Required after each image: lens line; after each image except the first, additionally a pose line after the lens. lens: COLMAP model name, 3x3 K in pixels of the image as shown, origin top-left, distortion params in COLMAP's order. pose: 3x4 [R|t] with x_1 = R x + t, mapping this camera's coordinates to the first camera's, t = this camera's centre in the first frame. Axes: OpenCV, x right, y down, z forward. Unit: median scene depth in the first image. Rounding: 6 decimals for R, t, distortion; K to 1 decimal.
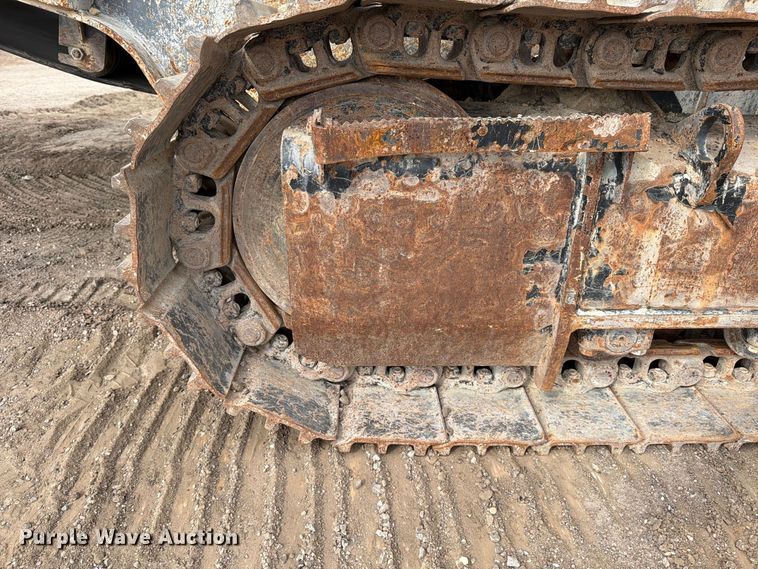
lens RADIAL K [[537.0, 0, 381.1], [0, 537.0, 282.7], [0, 0, 1]] dist [0.009227, -0.005663]
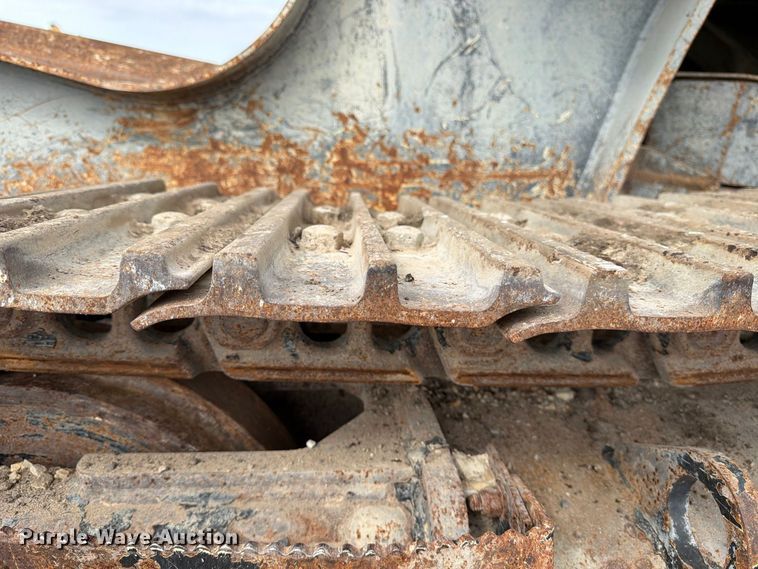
lens RADIAL K [[526.3, 0, 378.5], [0, 526.3, 282.5], [0, 0, 1]] dist [0.084893, -0.107291]
pose [[0.999896, 0.001195, 0.014396, 0.312933], [0.001509, 0.982476, -0.186381, -0.364698], [-0.014367, 0.186384, 0.982372, 0.486121]]
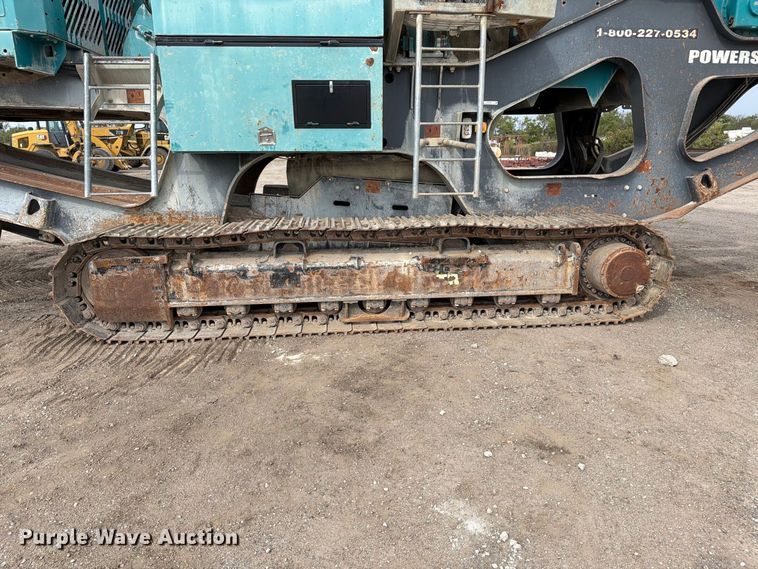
lens RADIAL K [[526.3, 0, 378.5], [0, 526.3, 282.5], [0, 0, 1]] dist [0.084893, -0.107291]
pose [[0.998394, -0.034075, 0.045270, 1.815441], [0.042189, 0.980390, -0.192500, 0.763970], [-0.037822, 0.194101, 0.980252, -3.081830]]
